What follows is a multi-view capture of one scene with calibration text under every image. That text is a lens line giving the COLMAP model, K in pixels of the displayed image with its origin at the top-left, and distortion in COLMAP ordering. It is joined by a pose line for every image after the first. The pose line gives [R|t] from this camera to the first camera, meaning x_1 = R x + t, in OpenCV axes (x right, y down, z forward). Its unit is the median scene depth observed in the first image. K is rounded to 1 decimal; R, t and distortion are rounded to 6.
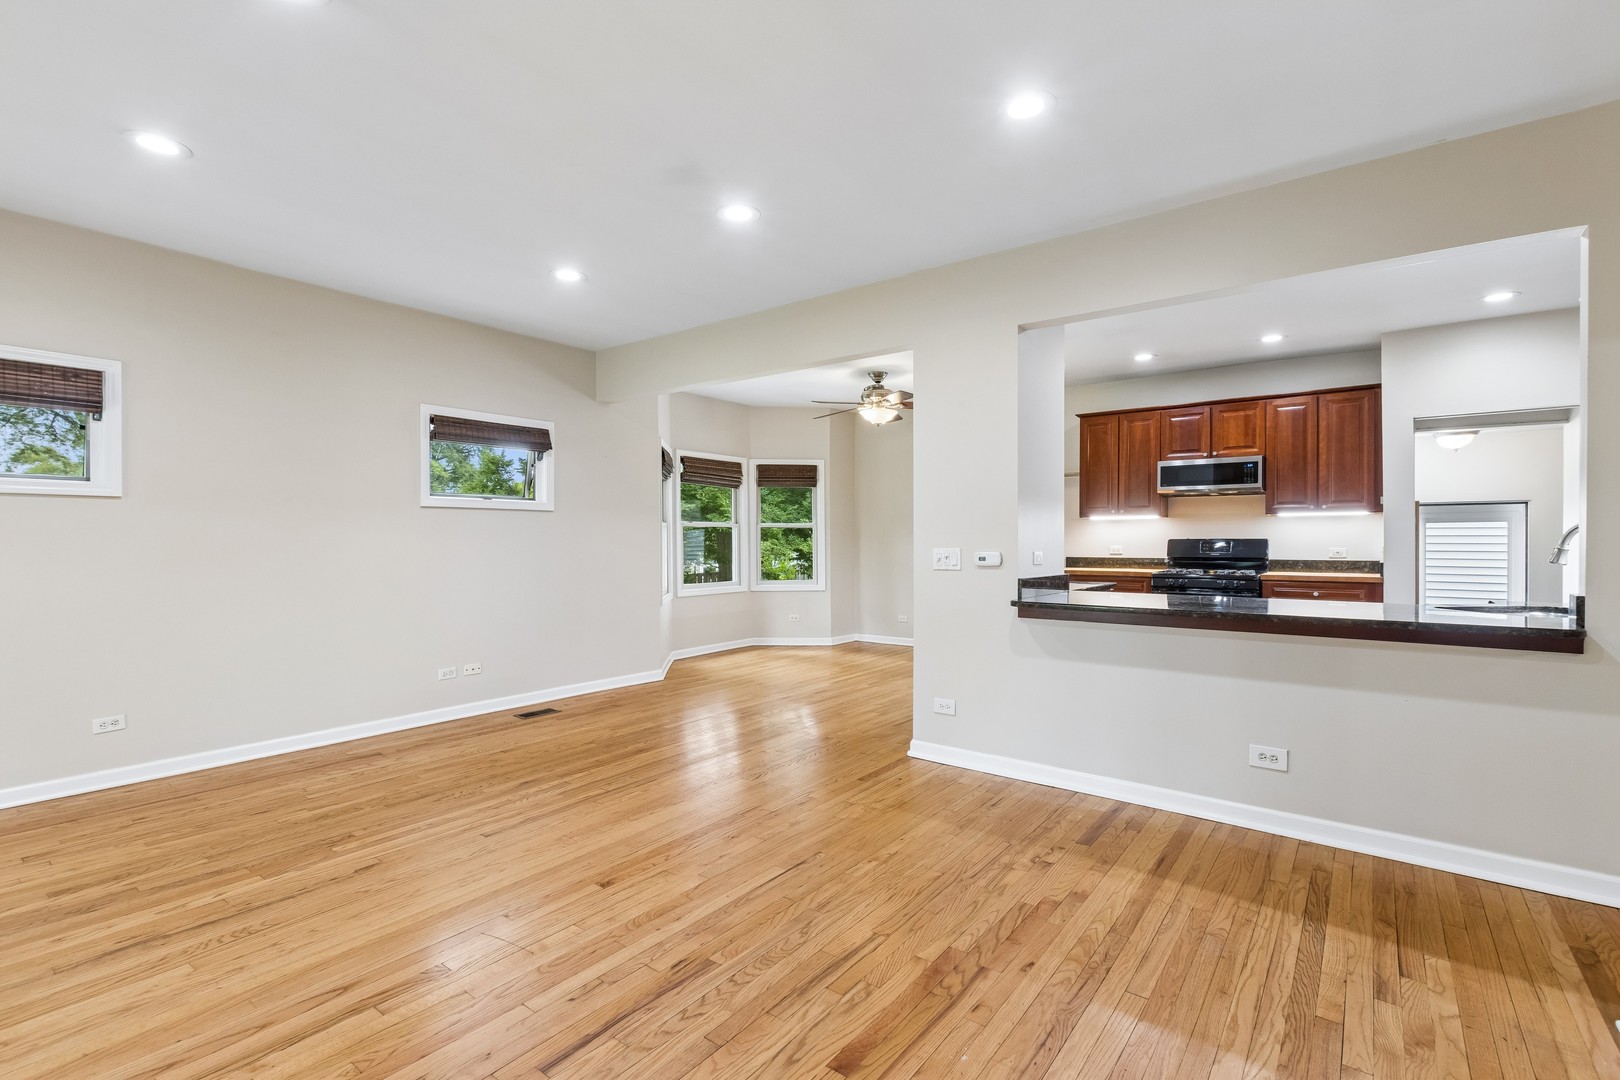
lens RADIAL K [[738.7, 0, 813.0], [0, 738.7, 541.1], [0, 0, 1]] dist [0.002149, 0.000115]
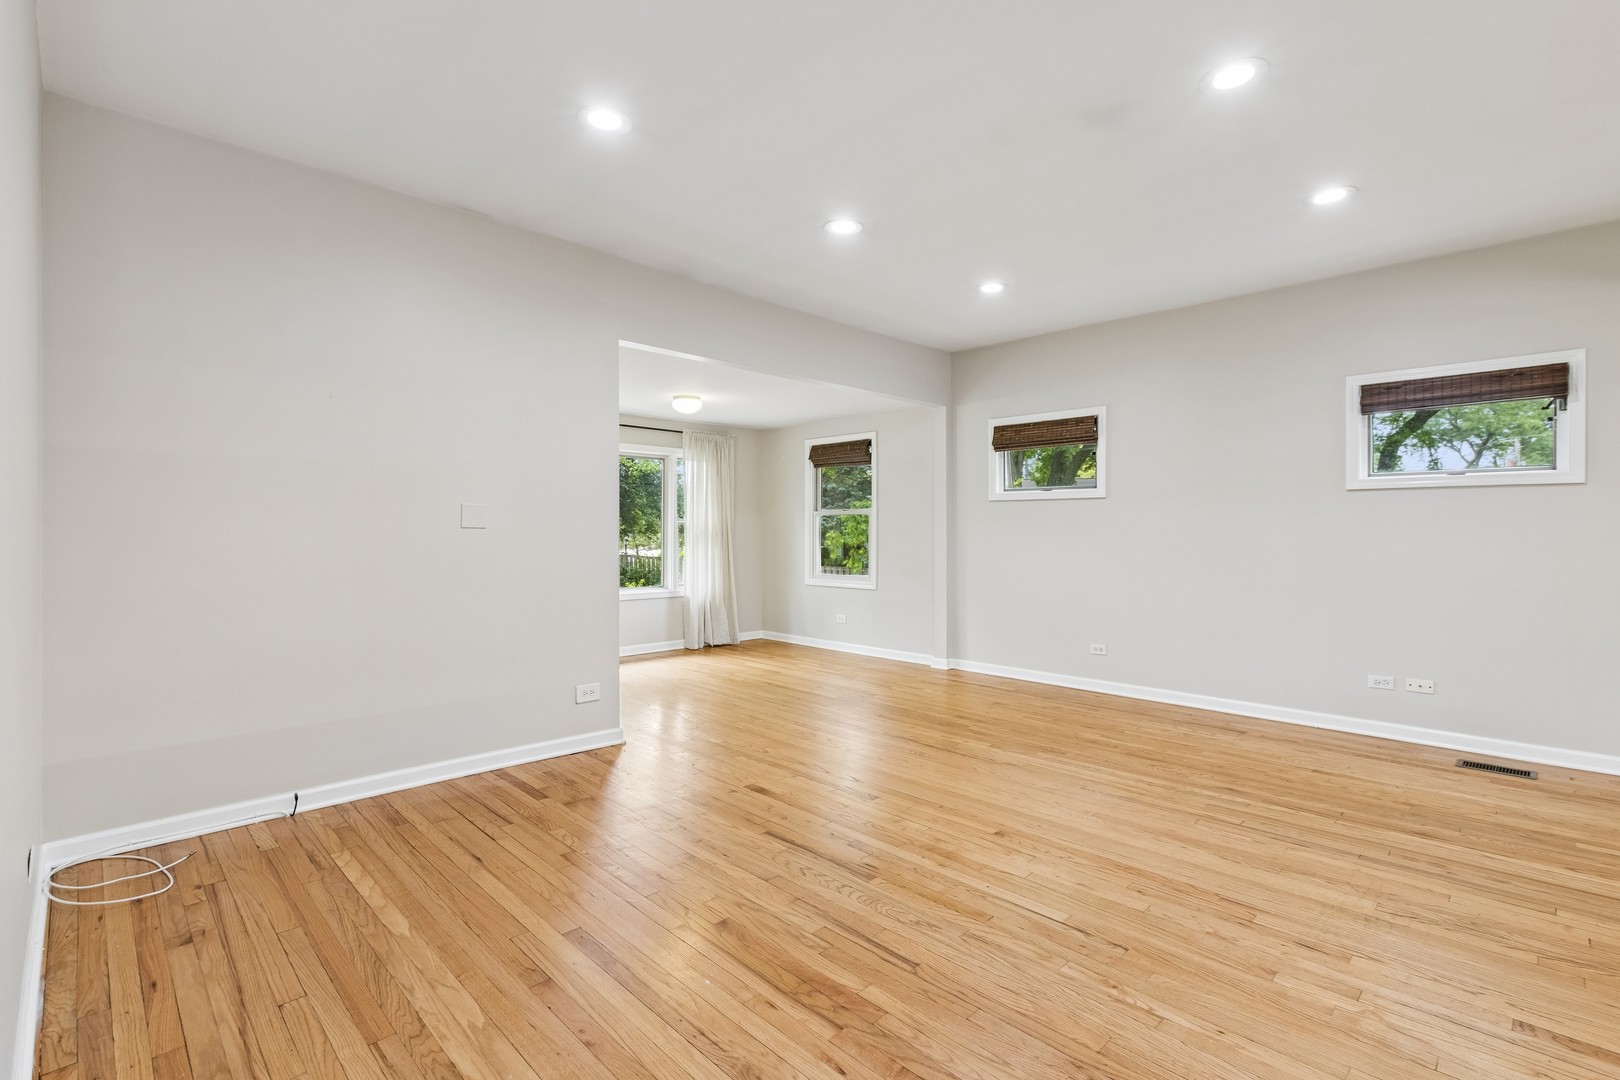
lens RADIAL K [[743.4, 0, 805.4], [0, 743.4, 537.3], [0, 0, 1]] dist [0.000888, -0.000578]
pose [[-0.145915, 0.012437, -0.989219, 0.510688], [-0.004176, 0.999904, 0.013187, 0.001994], [0.989288, 0.006056, -0.145849, 0.515199]]
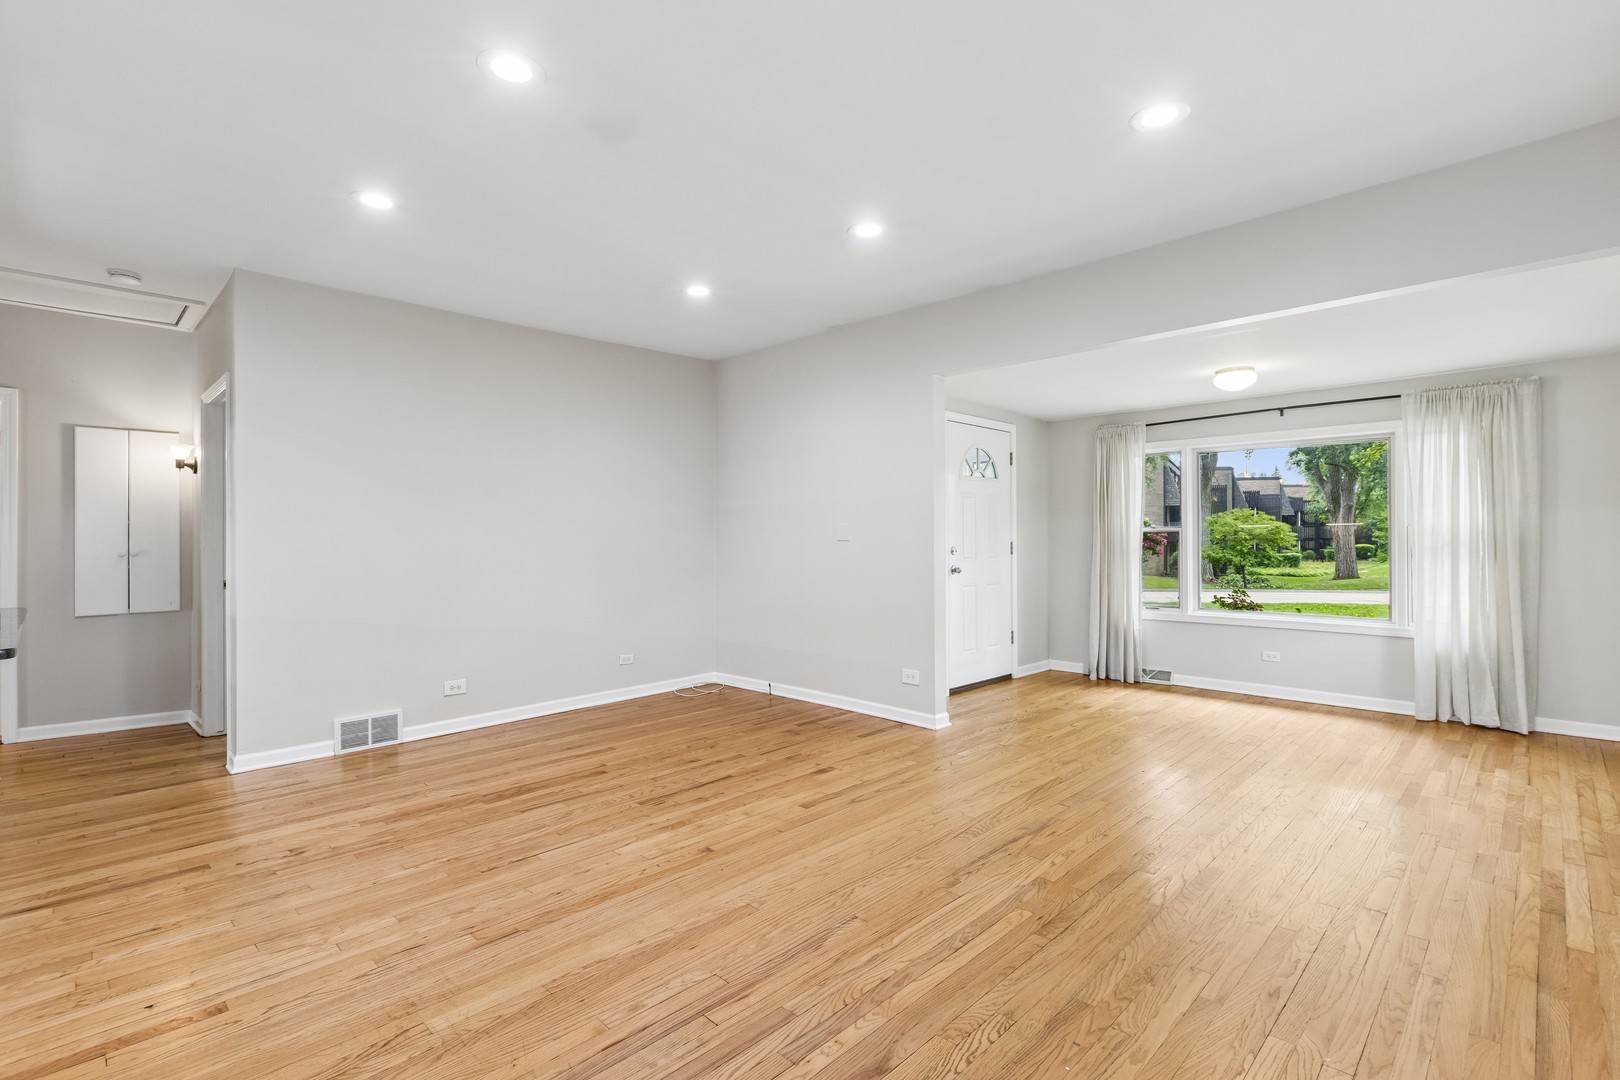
lens RADIAL K [[753.3, 0, 816.6], [0, 753.3, 538.3], [0, 0, 1]] dist [0.000653, 0.000059]
pose [[-0.992710, 0.006354, 0.120356, -0.345004], [0.006480, 0.999979, 0.000657, -0.000218], [-0.120349, 0.001432, -0.992731, 1.238604]]
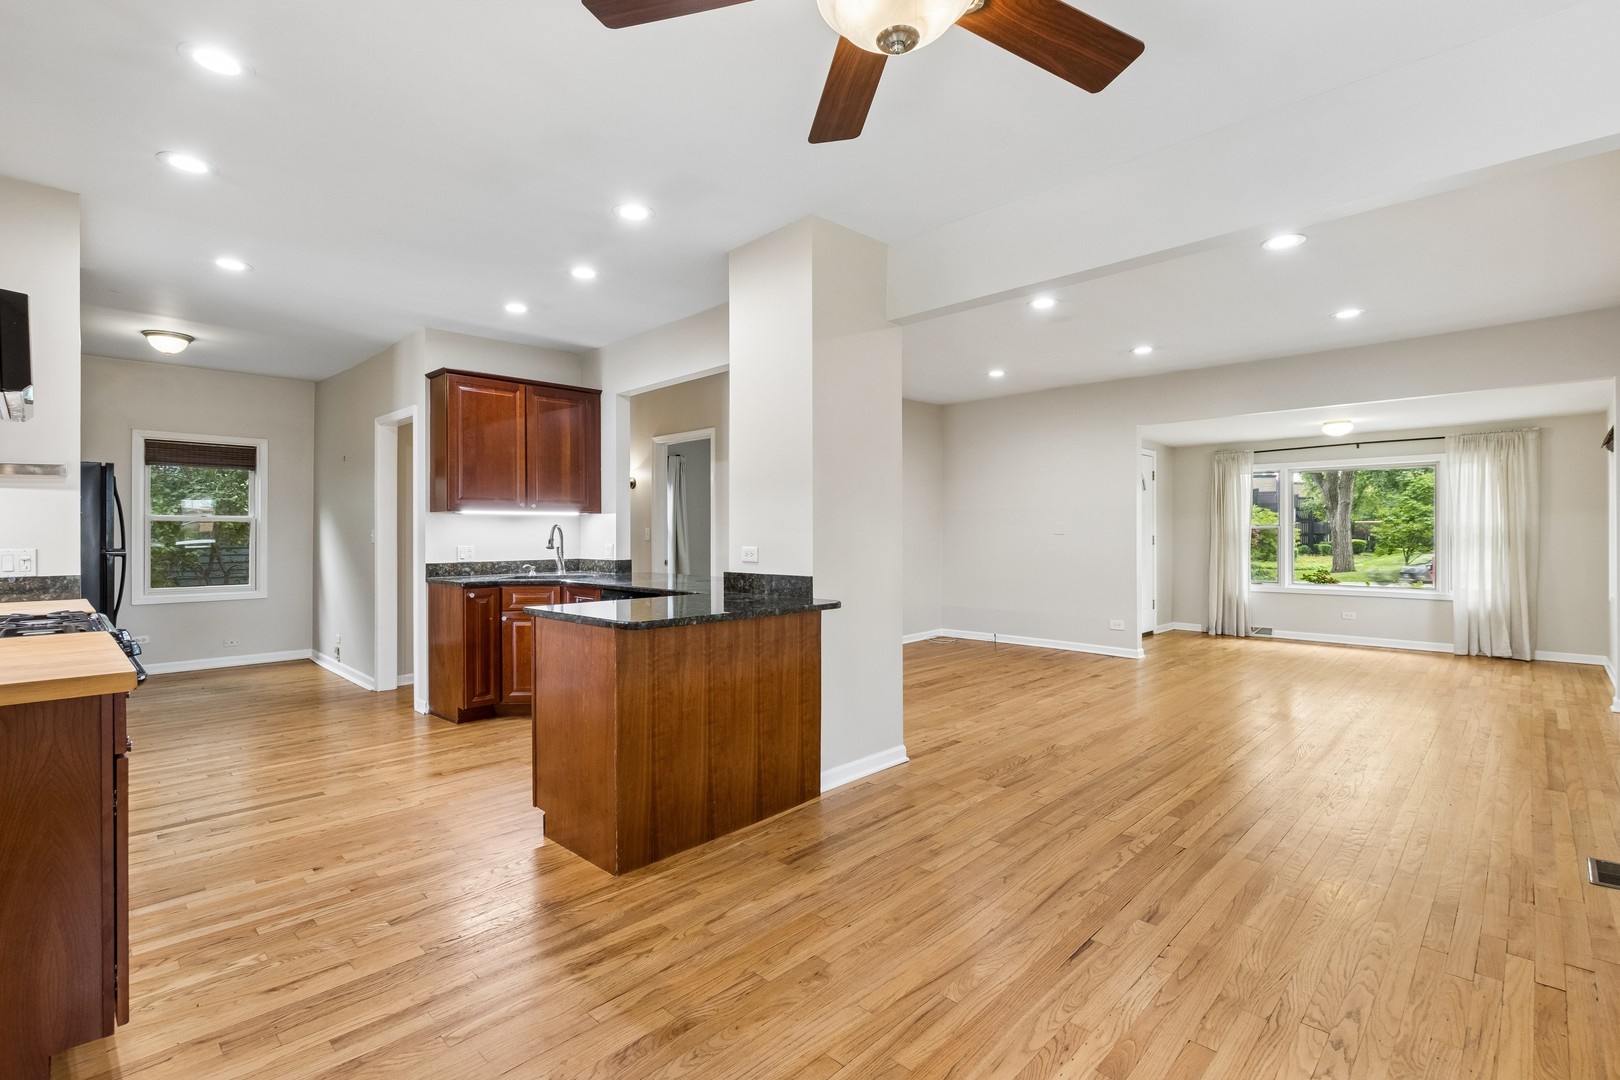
lens RADIAL K [[743.4, 0, 805.4], [0, 743.4, 537.3], [0, 0, 1]] dist [0.000888, -0.000578]
pose [[-0.992267, 0.004014, 0.124054, 0.131291], [0.004878, 0.999966, 0.006654, -0.002881], [-0.124023, 0.007208, -0.992253, 1.835610]]
